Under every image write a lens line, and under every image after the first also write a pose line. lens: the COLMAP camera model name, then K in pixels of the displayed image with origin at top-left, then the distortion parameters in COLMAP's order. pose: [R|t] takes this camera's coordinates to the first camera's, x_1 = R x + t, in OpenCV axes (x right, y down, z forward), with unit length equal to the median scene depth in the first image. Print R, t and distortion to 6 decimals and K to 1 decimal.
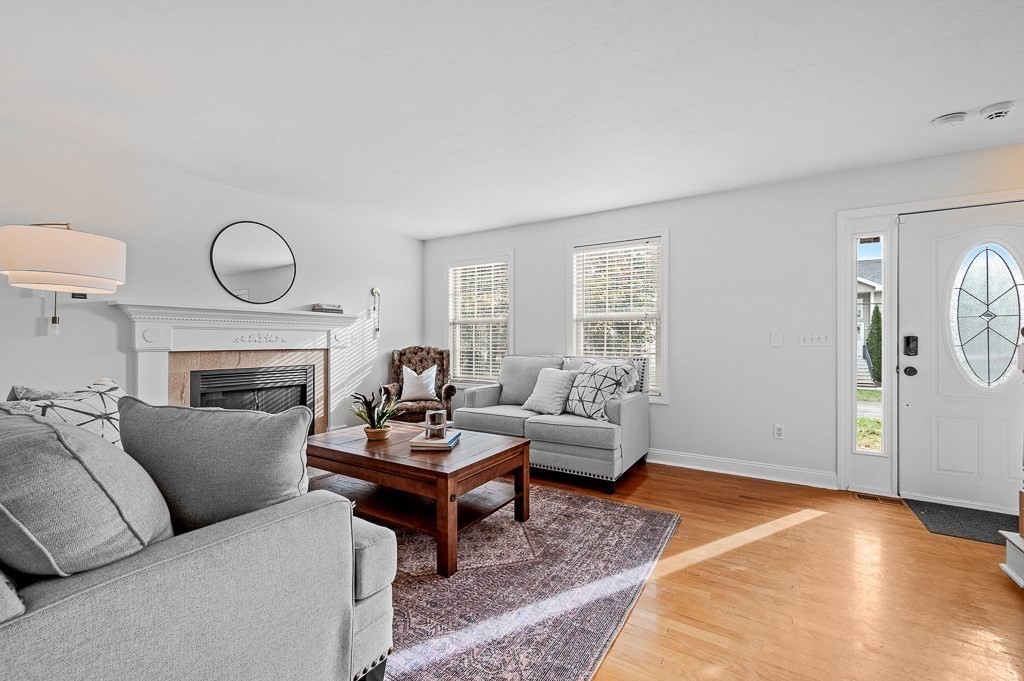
lens RADIAL K [[424.9, 0, 512.0], [0, 424.9, 340.5], [0, 0, 1]] dist [-0.000987, -0.000096]
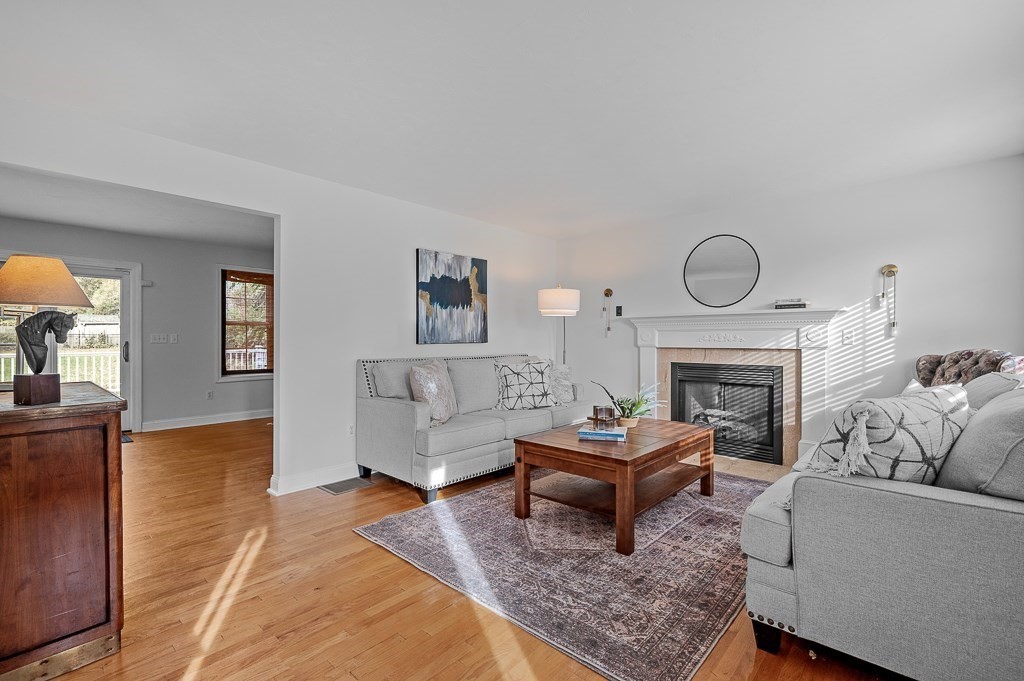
lens RADIAL K [[450.5, 0, 512.5], [0, 450.5, 337.3], [0, 0, 1]] dist [0.001128, 0.000342]
pose [[-0.180695, -0.003111, -0.983534, 0.747880], [0.002695, 0.999990, -0.003658, -0.004488], [0.983536, -0.003311, -0.180685, 0.741444]]
